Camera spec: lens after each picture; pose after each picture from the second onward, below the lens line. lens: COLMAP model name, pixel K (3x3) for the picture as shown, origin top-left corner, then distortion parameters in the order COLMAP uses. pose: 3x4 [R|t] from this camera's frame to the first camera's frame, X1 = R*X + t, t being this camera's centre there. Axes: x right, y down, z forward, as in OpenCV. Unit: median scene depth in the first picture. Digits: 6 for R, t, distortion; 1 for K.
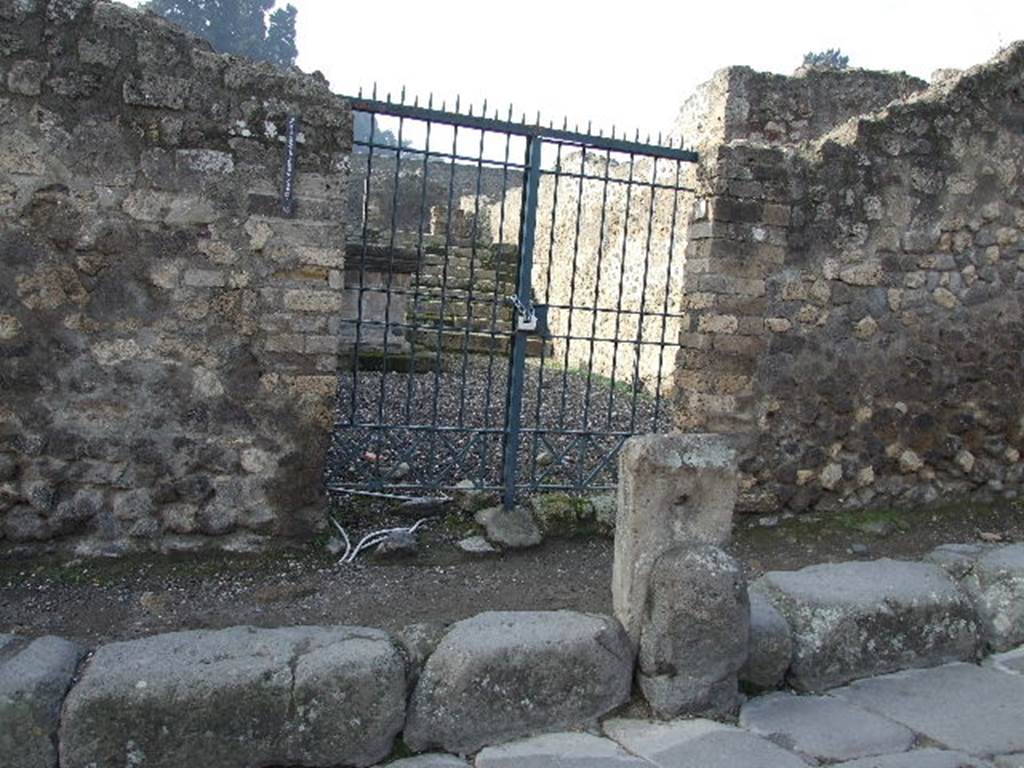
lens RADIAL K [[866.9, 0, 512.0], [0, 866.9, 384.0], [0, 0, 1]] dist [-0.042616, 0.010063]
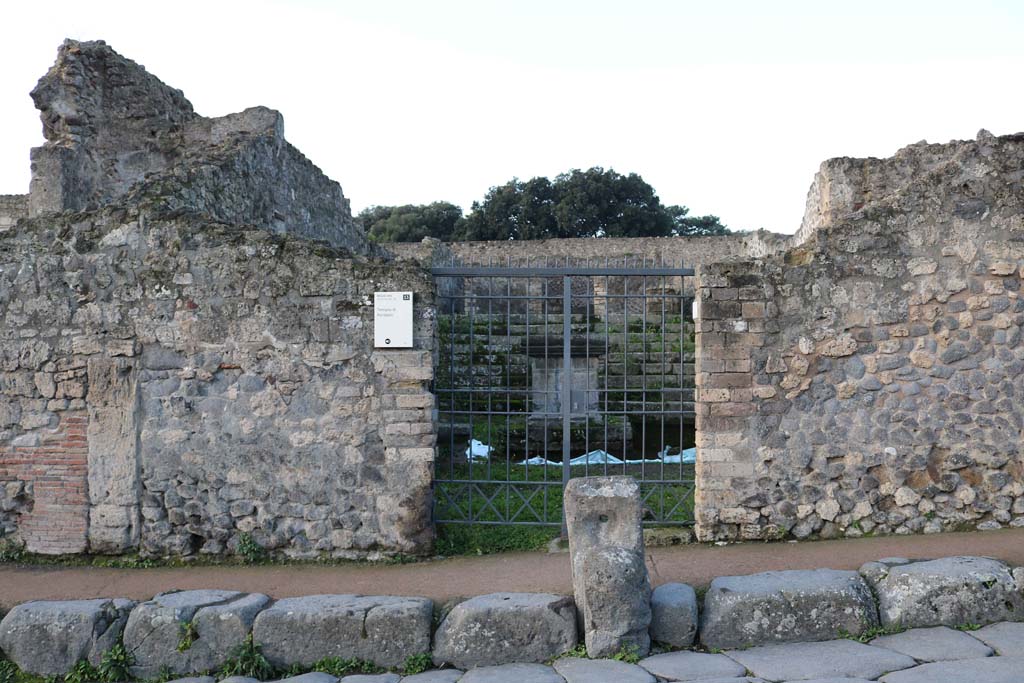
lens RADIAL K [[948.7, 0, 512.0], [0, 948.7, 341.5], [0, 0, 1]] dist [-0.192915, 0.191151]
pose [[0.930590, -0.083046, -0.356518, 0.471802], [0.040227, 0.991228, -0.125892, 0.017325], [0.363846, 0.102812, 0.925768, -0.459972]]
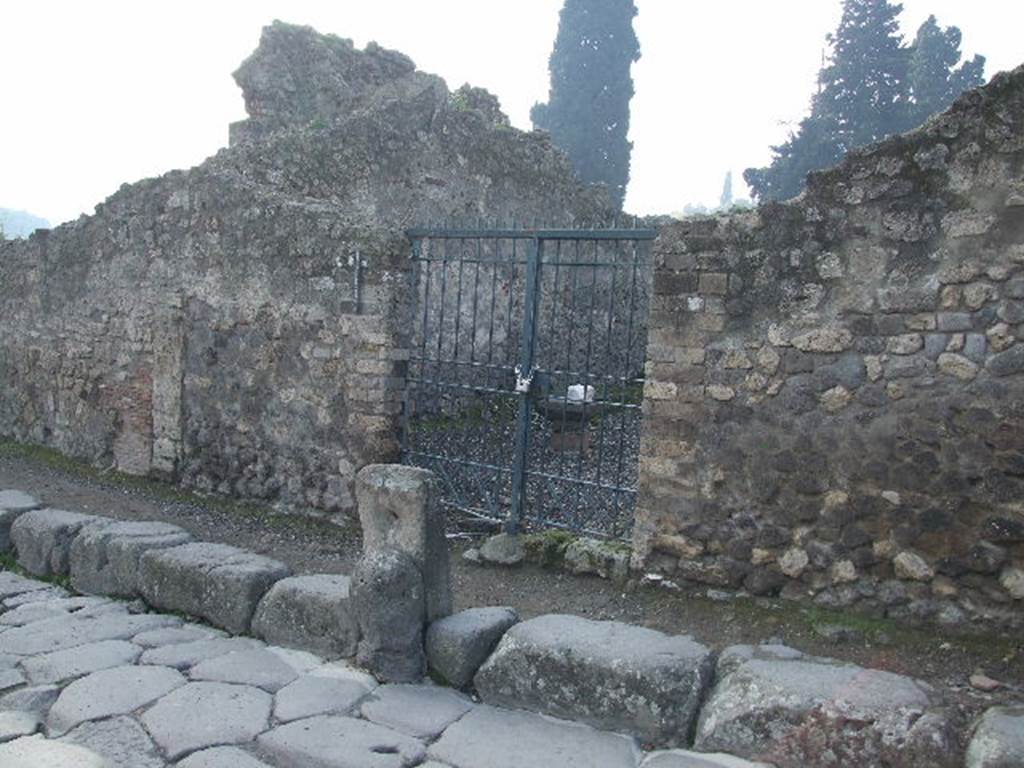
lens RADIAL K [[902.4, 0, 512.0], [0, 902.4, 384.0], [0, 0, 1]] dist [-0.044570, -0.004289]
pose [[0.608921, 0.018688, -0.793011, 0.998760], [-0.080457, 0.996022, -0.038307, -0.020918], [0.789140, 0.087129, 0.608002, 0.190558]]
